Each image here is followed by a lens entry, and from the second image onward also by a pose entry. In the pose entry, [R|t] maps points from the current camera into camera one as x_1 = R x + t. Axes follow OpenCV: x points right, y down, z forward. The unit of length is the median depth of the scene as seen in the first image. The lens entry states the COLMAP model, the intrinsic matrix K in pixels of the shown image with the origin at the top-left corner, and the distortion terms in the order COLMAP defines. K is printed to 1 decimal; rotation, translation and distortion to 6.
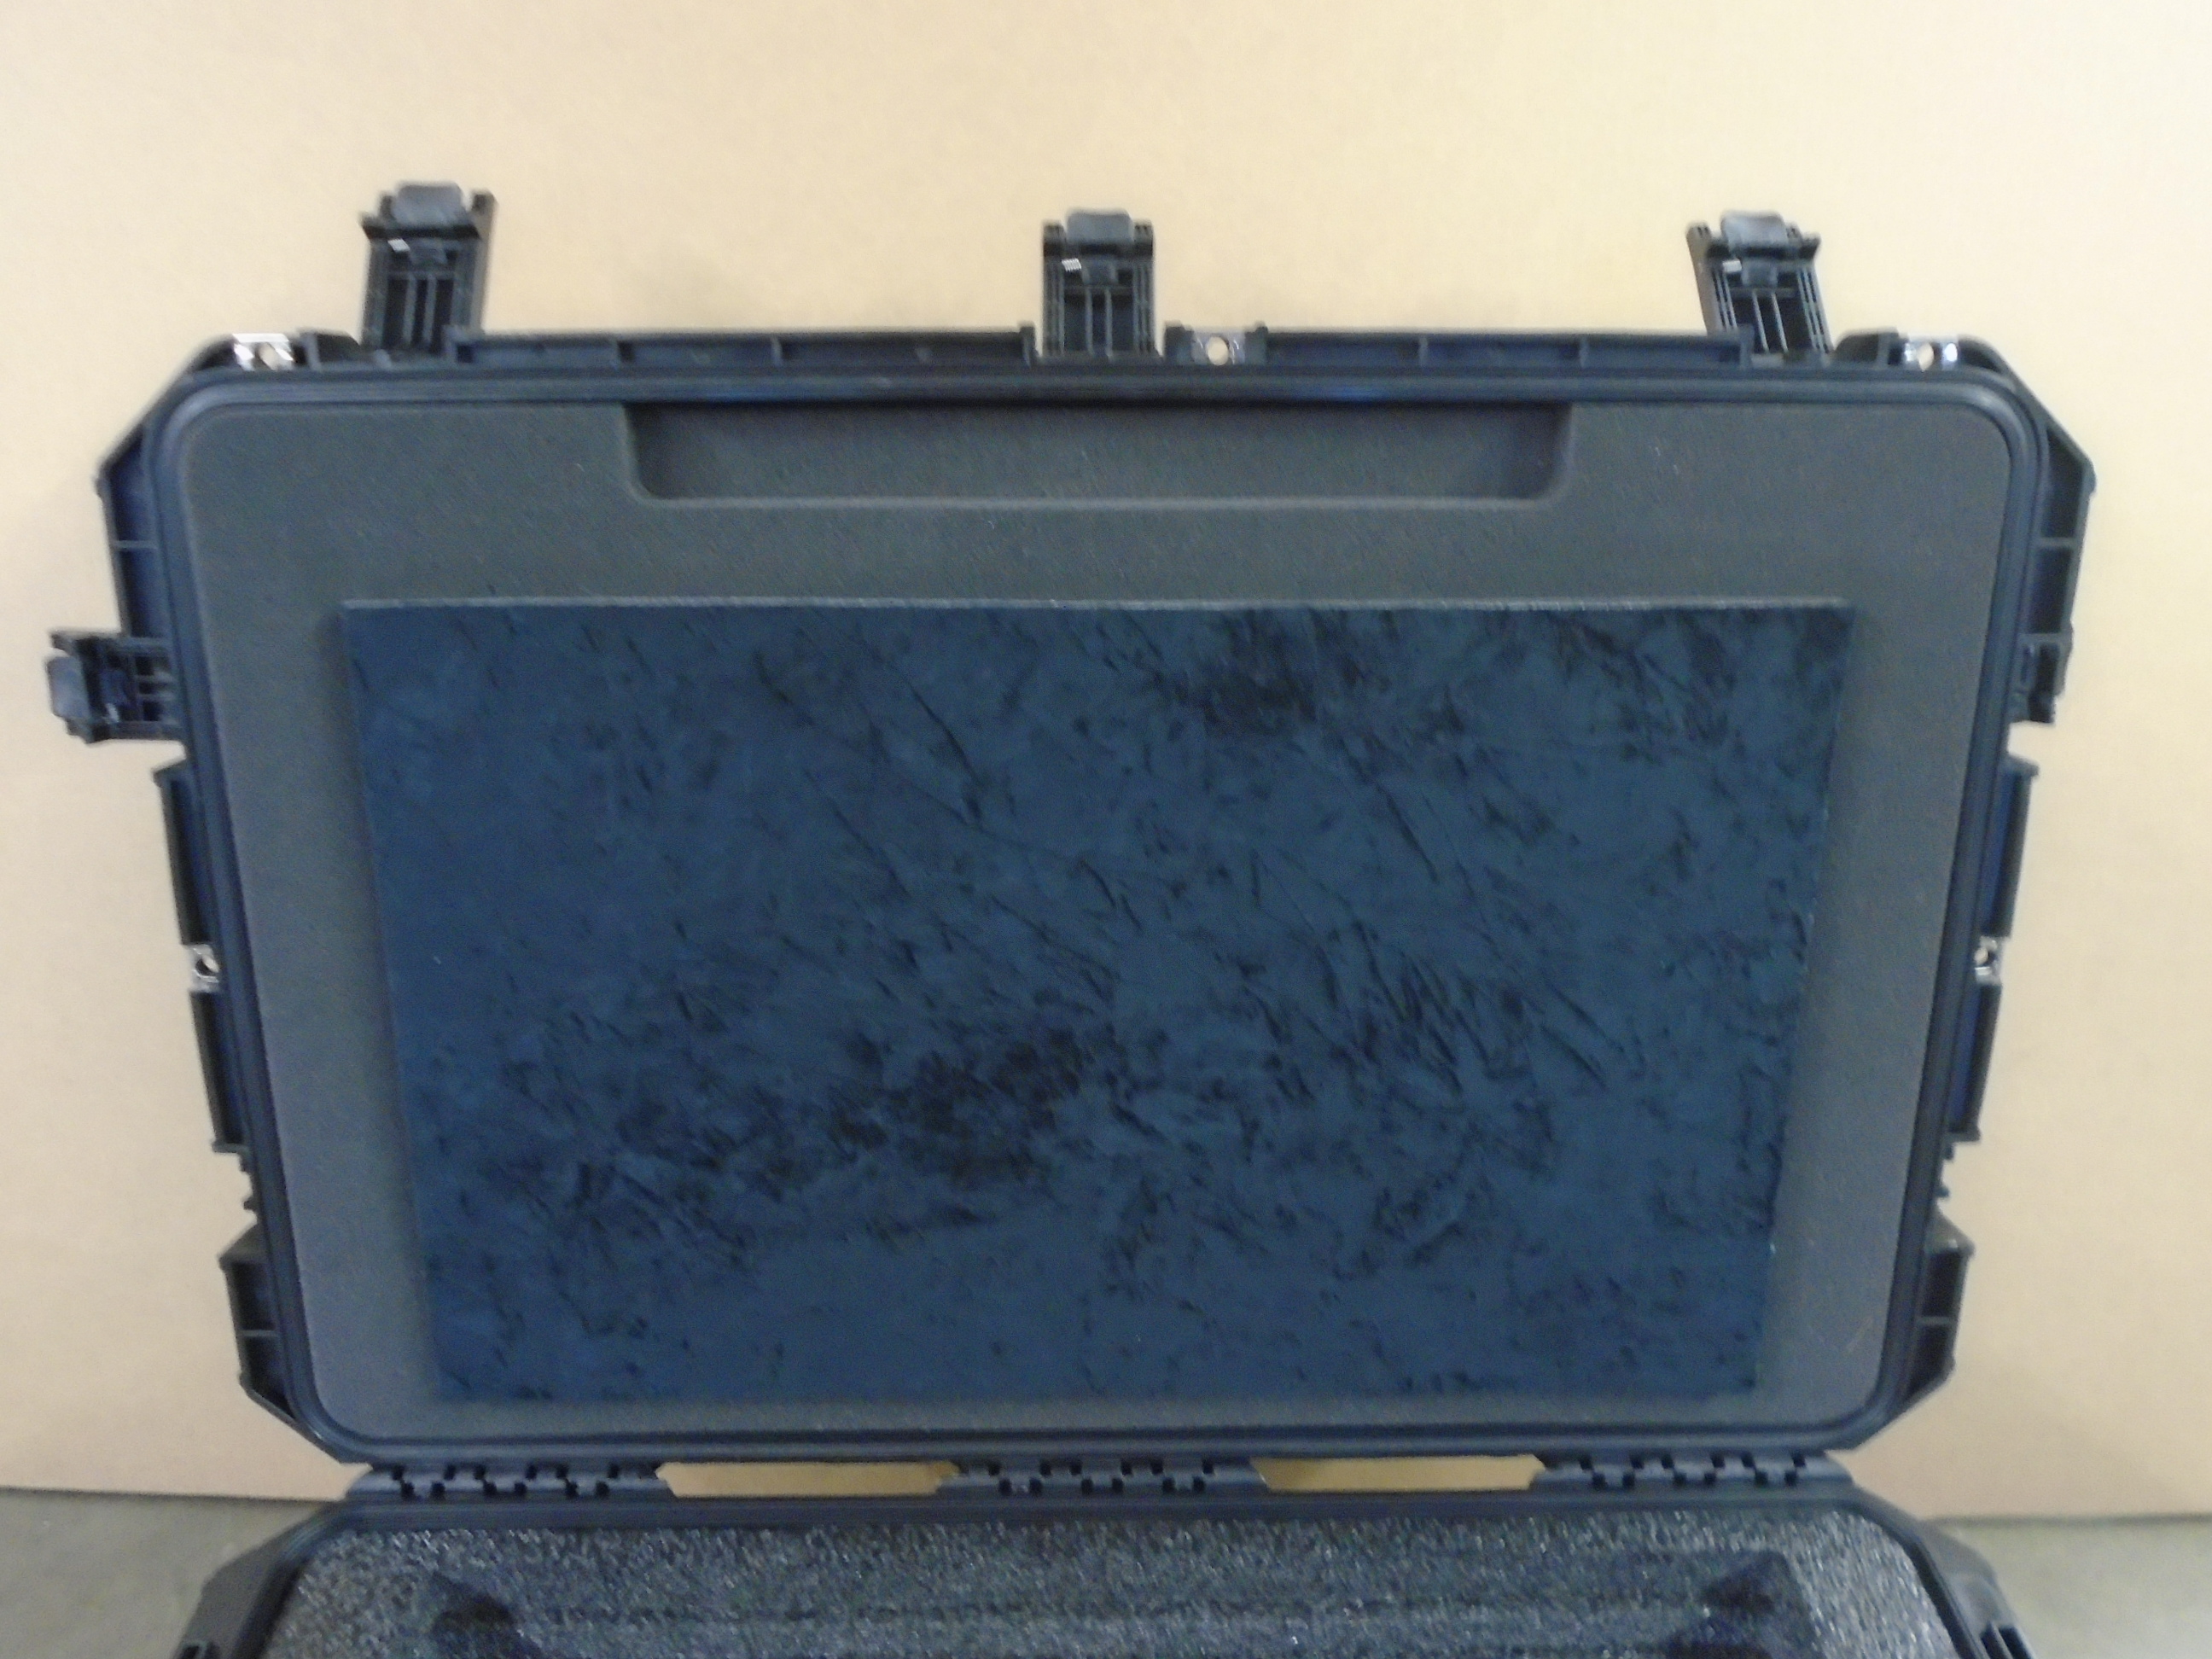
lens RADIAL K [[1702.4, 0, 1097.3], [0, 1702.4, 814.8], [0, 0, 1]] dist [-0.008783, 0.000896]
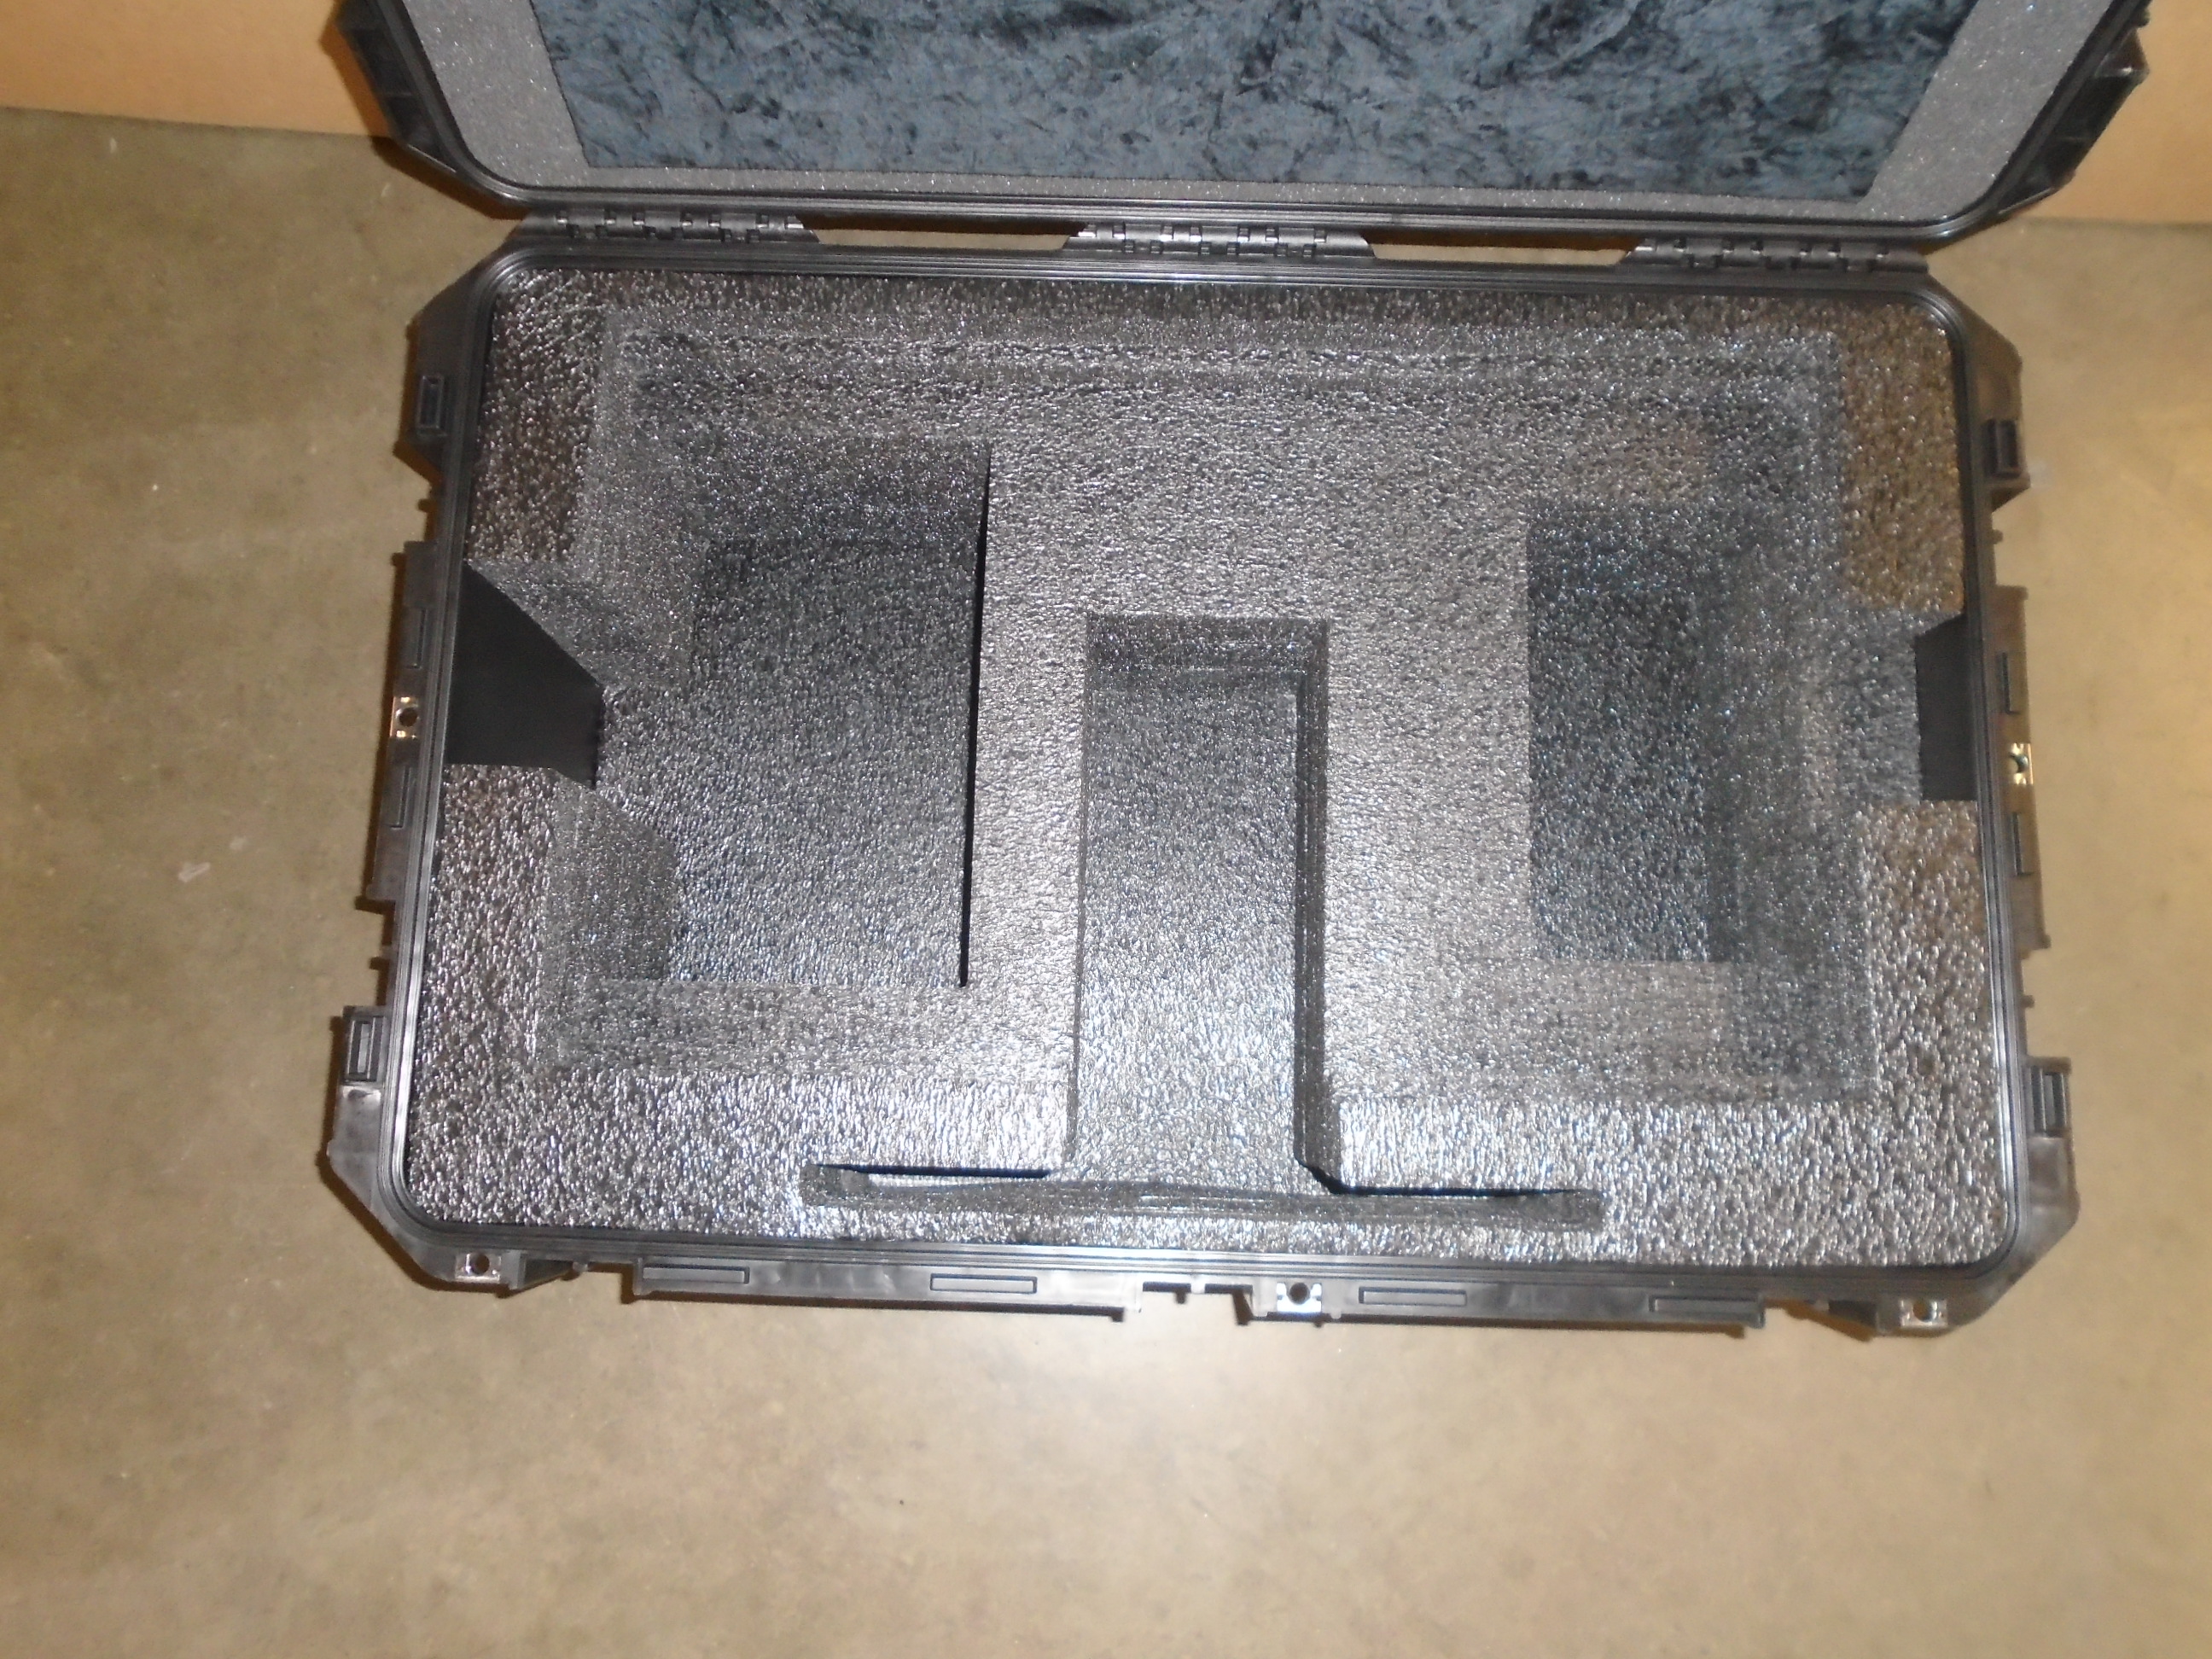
lens RADIAL K [[1702.4, 0, 1097.3], [0, 1702.4, 814.8], [0, 0, 1]] dist [-0.008783, 0.000896]
pose [[0.999103, 0.040533, -0.012243, -0.049382], [-0.016114, 0.631375, 0.775310, -0.221586], [0.039156, -0.774418, 0.631462, 0.050081]]
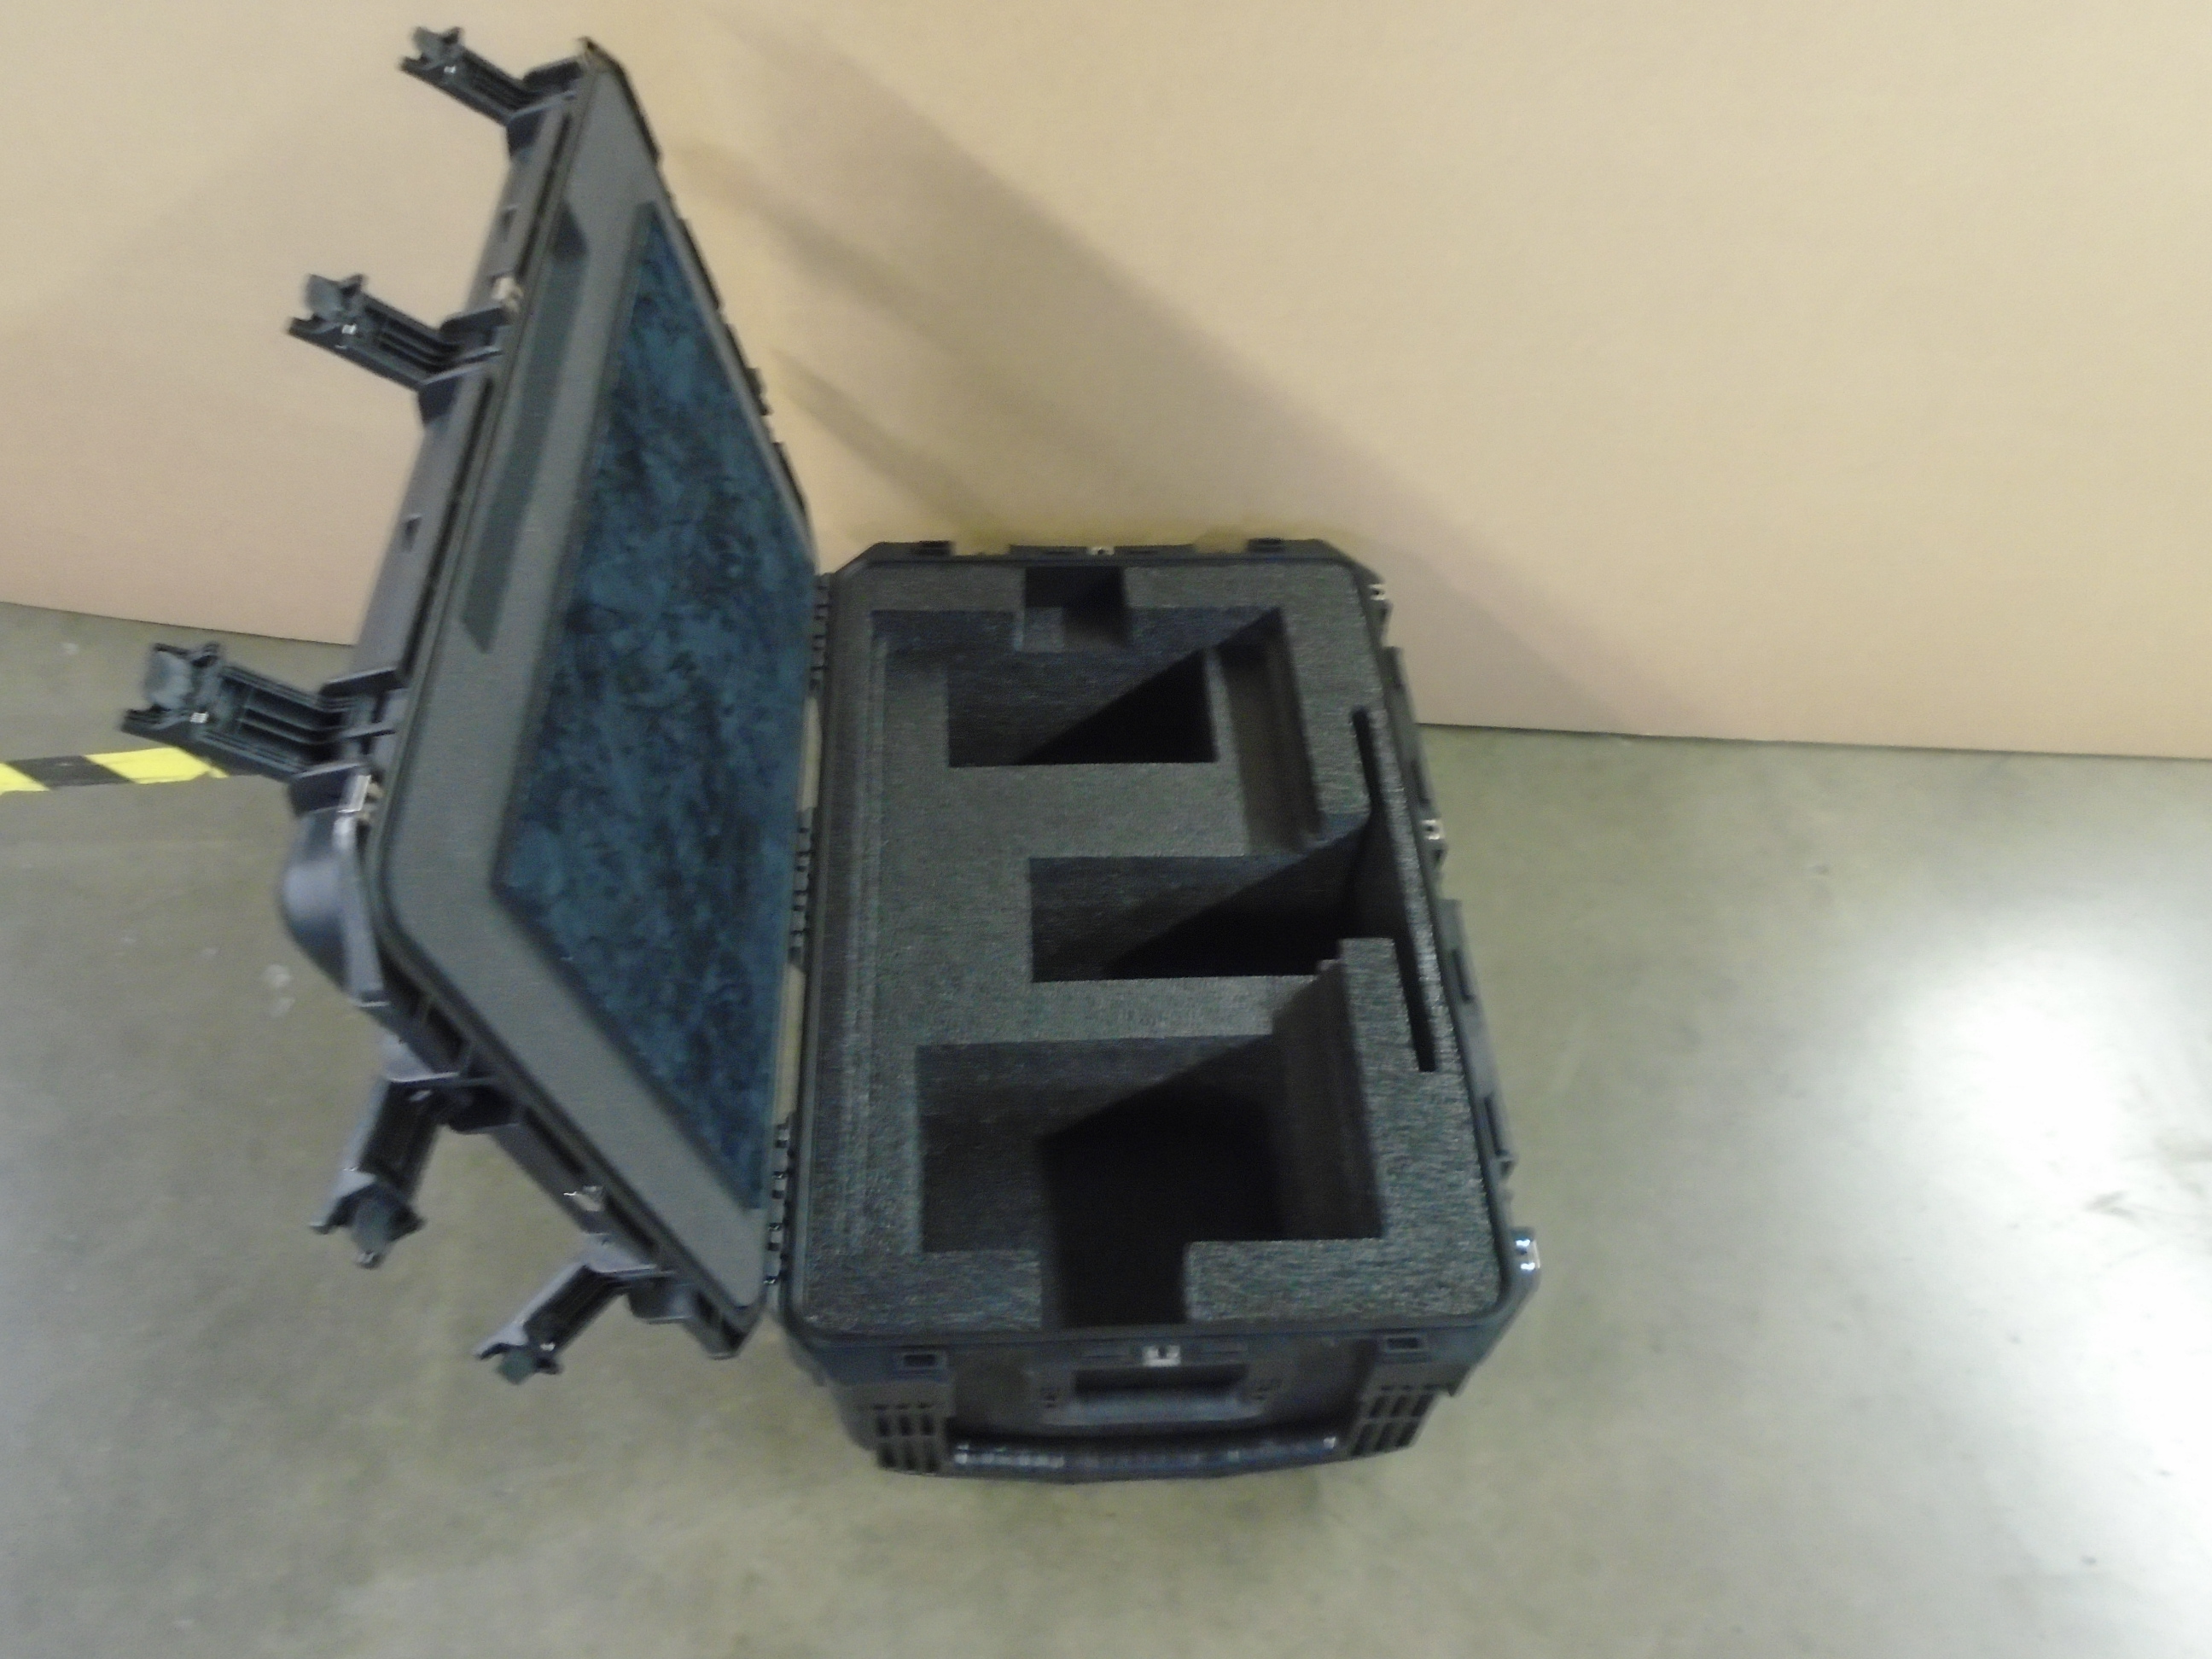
lens RADIAL K [[1702.4, 0, 1097.3], [0, 1702.4, 814.8], [0, 0, 1]] dist [-0.008783, 0.000896]
pose [[-0.036139, -0.778552, 0.626538, -1.072165], [0.457147, 0.544627, 0.703135, -0.735355], [-0.888657, 0.311830, 0.336231, 0.174477]]
